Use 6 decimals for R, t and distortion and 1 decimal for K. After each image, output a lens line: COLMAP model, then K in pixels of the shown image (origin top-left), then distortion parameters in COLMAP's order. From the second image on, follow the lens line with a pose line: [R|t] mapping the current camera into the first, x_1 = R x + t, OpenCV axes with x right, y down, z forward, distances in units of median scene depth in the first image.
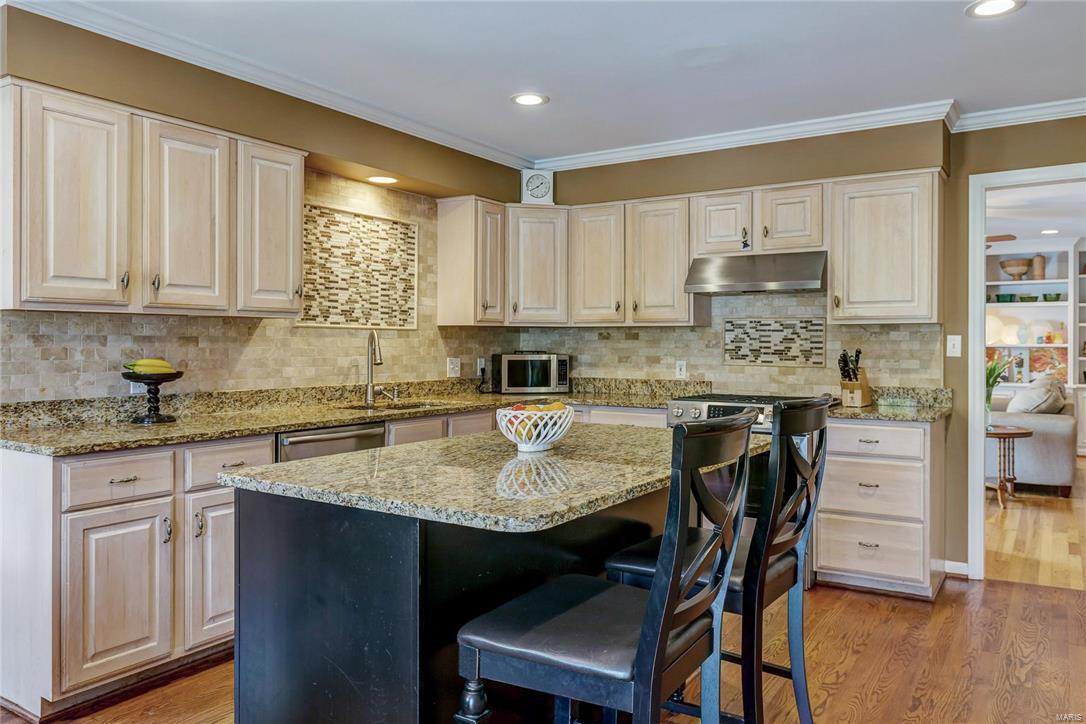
lens RADIAL K [[798.3, 0, 538.2], [0, 798.3, 354.8], [0, 0, 1]] dist [-0.011885, 0.003461]
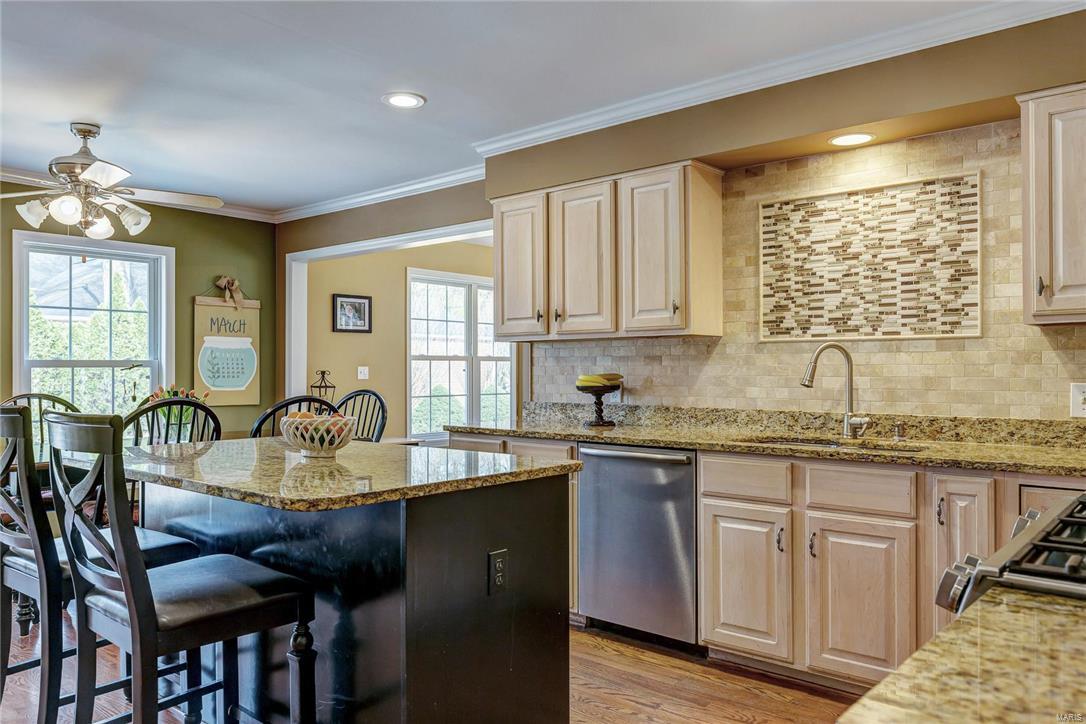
lens RADIAL K [[798.3, 0, 539.4], [0, 798.3, 365.6], [0, 0, 1]] dist [-0.011885, 0.003461]
pose [[-0.139428, -0.012206, -0.990157, 0.597636], [-0.015991, 0.999821, -0.010073, 0.003975], [0.990103, 0.014429, -0.139598, 0.842313]]
